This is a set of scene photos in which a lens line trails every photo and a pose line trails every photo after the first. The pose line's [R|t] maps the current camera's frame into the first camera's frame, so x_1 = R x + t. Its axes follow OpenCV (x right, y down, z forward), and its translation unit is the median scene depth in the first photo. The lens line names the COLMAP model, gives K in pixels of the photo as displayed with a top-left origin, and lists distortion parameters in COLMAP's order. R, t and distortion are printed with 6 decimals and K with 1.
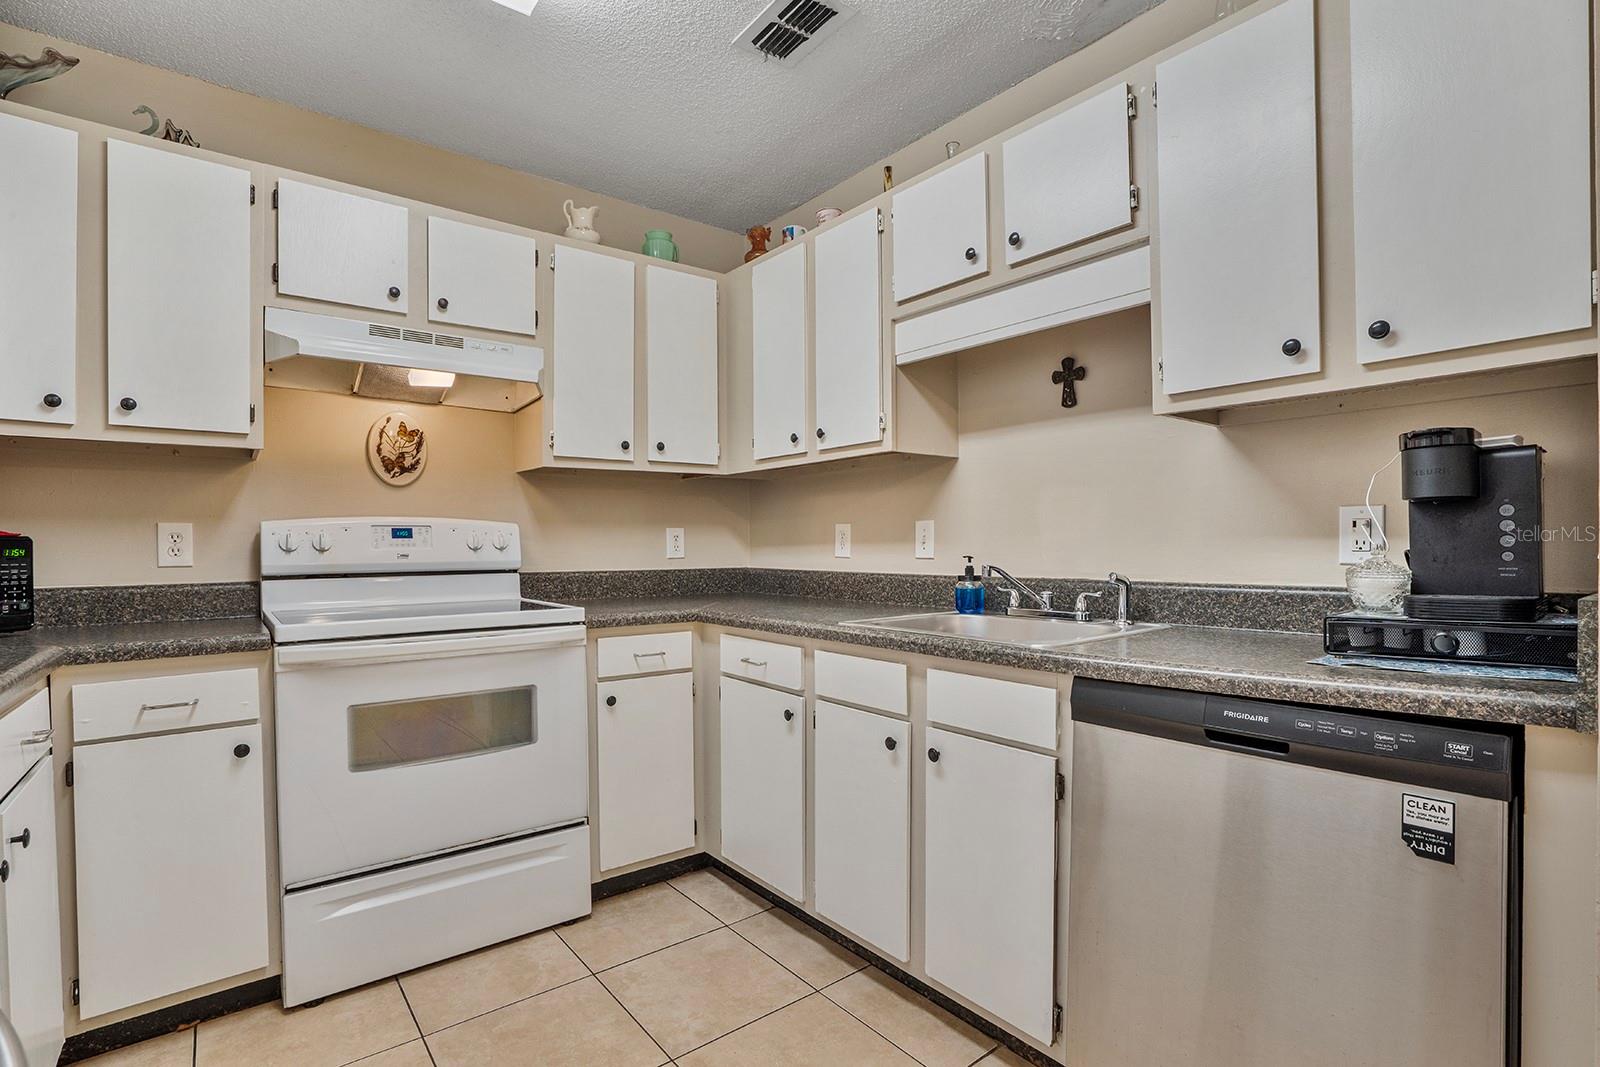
lens RADIAL K [[753.2, 0, 796.0], [0, 753.2, 550.3], [0, 0, 1]] dist [-0.059811, 0.023097]
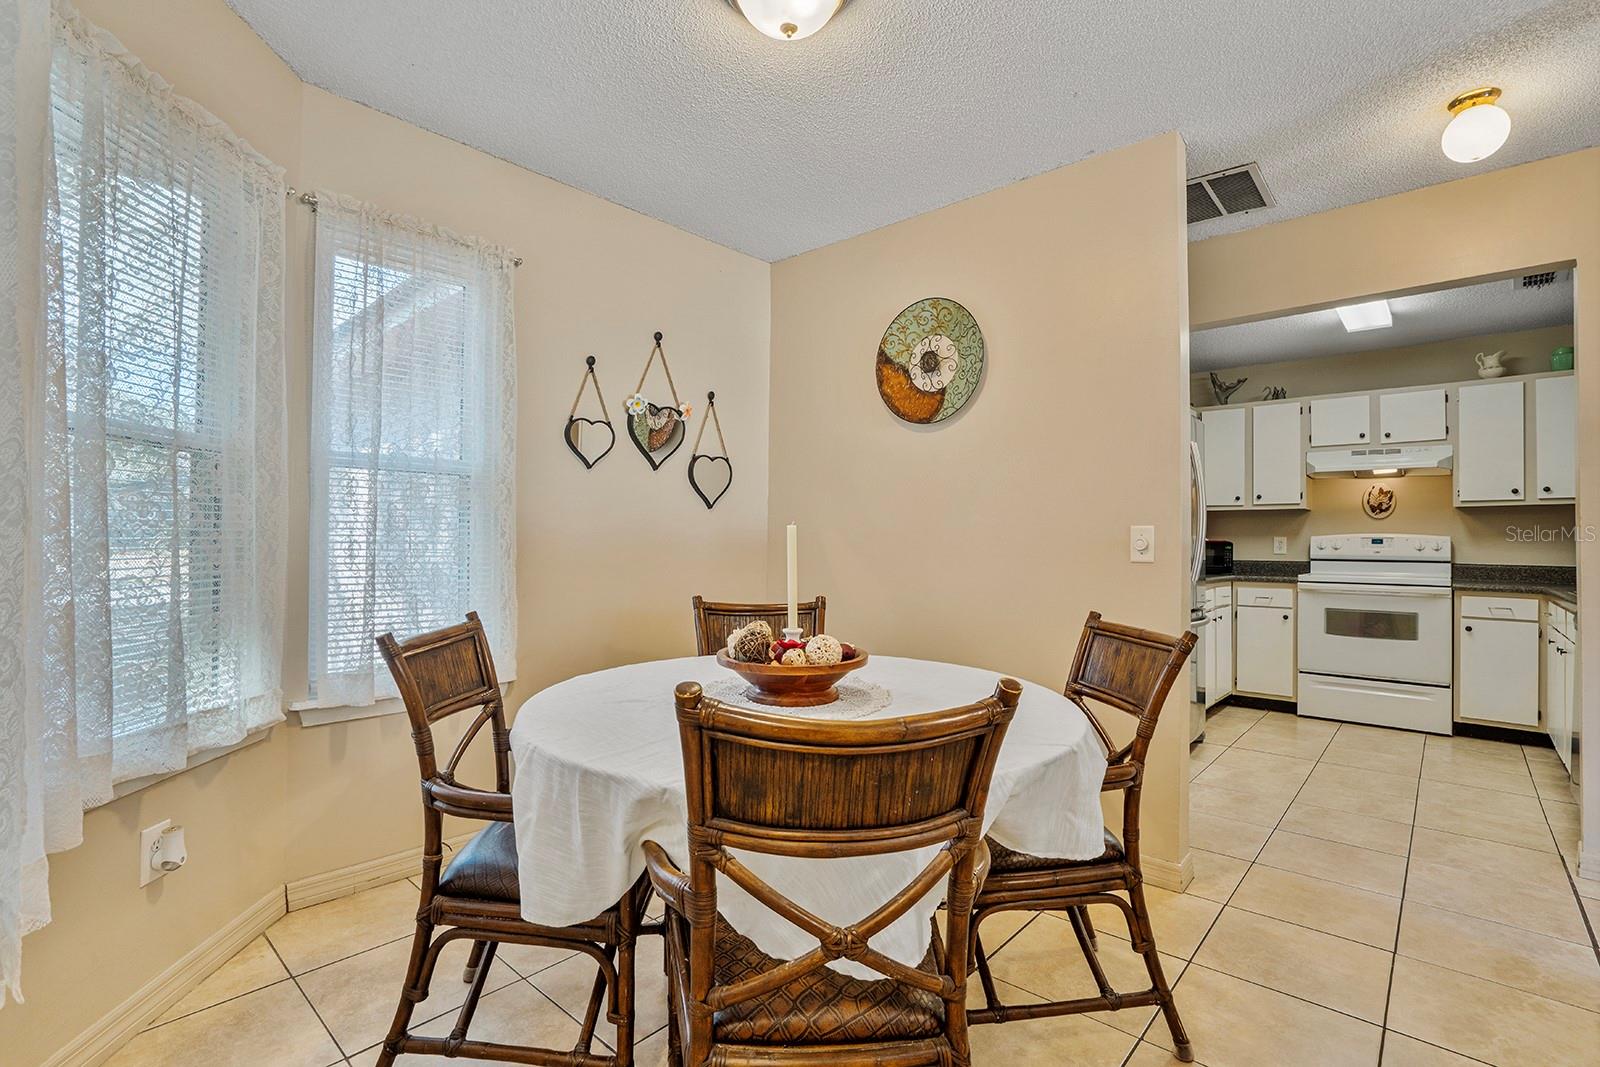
lens RADIAL K [[775.5, 0, 763.5], [0, 775.5, 531.5], [0, 0, 1]] dist [-0.049010, 0.016375]
pose [[0.148374, -0.004613, -0.988921, 1.438374], [-0.019314, 0.999785, -0.007562, -0.001783], [0.988743, 0.020222, 0.148253, -1.125611]]
